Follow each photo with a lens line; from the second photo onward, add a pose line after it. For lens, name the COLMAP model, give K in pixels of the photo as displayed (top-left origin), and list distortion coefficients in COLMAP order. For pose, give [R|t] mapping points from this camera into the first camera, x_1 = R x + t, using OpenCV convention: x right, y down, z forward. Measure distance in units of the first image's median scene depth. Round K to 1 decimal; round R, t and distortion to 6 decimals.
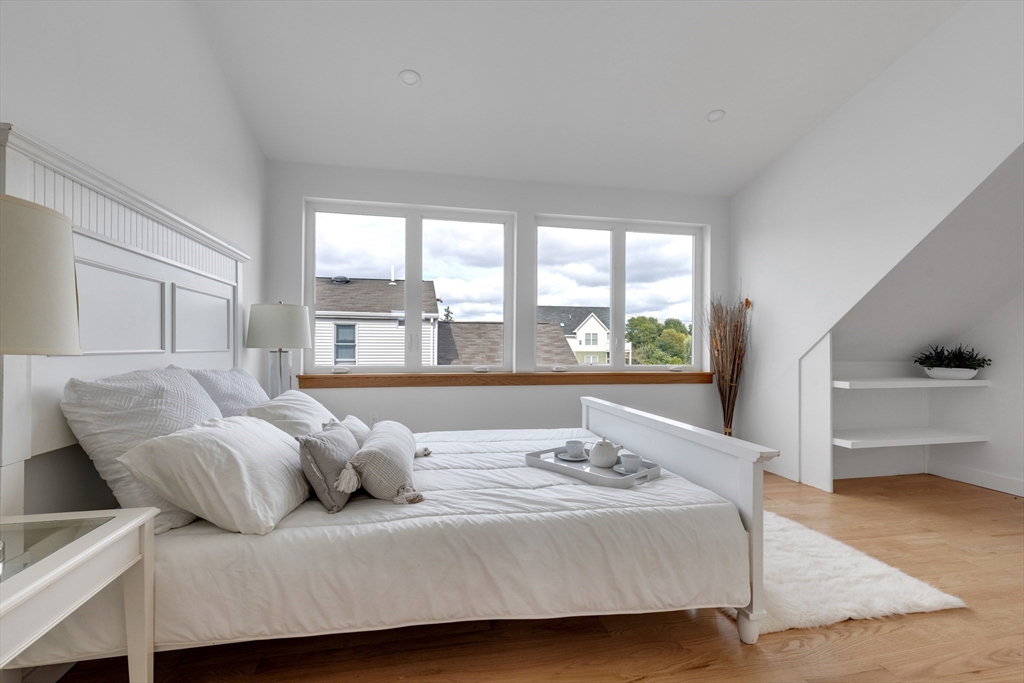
lens RADIAL K [[456.7, 0, 512.0], [0, 456.7, 341.5], [0, 0, 1]] dist [-0.000713, -0.000270]
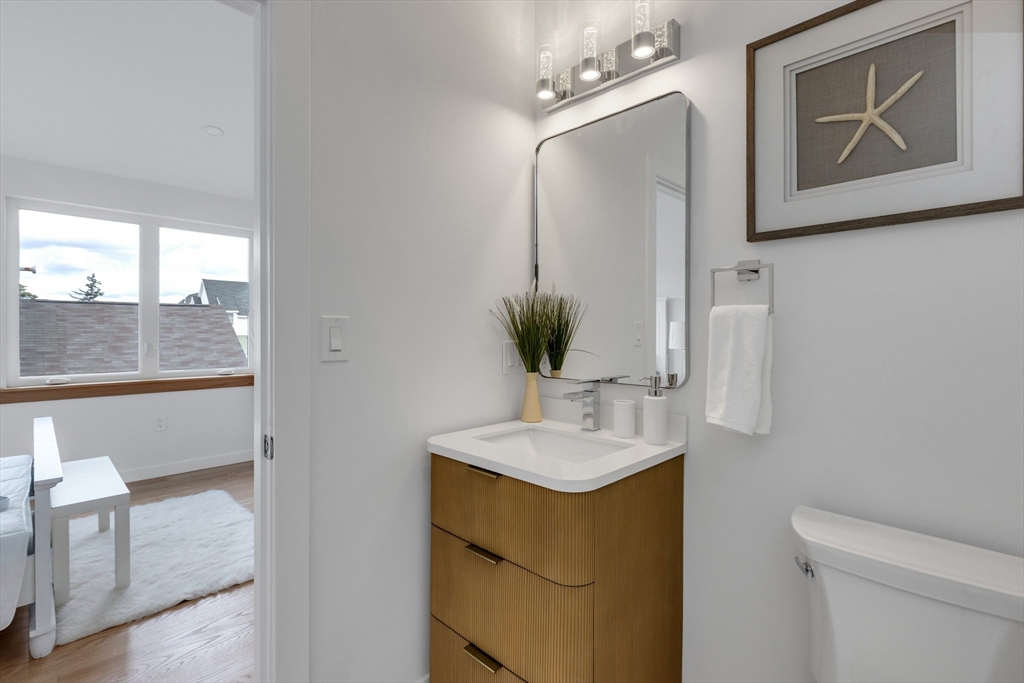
lens RADIAL K [[476.9, 0, 510.0], [0, 476.9, 332.7], [0, 0, 1]] dist [-0.001125, -0.000348]
pose [[0.835768, -0.005850, 0.549052, 0.309428], [-0.005242, 0.999813, 0.018633, -0.048826], [-0.549058, -0.018451, 0.835581, -0.199668]]
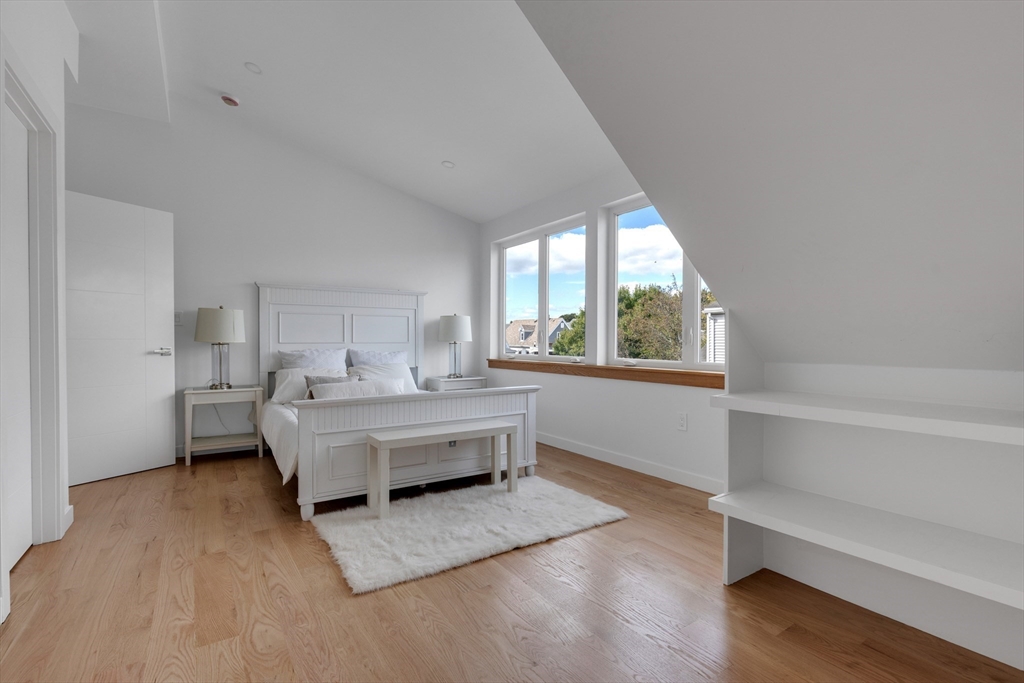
lens RADIAL K [[483.9, 0, 512.0], [0, 483.9, 341.5], [0, 0, 1]] dist [0.000028, -0.000045]
pose [[0.369112, -0.001917, -0.929383, 0.896121], [0.013884, 0.999898, 0.003452, 0.009061], [0.929281, -0.014178, 0.369101, 0.394124]]
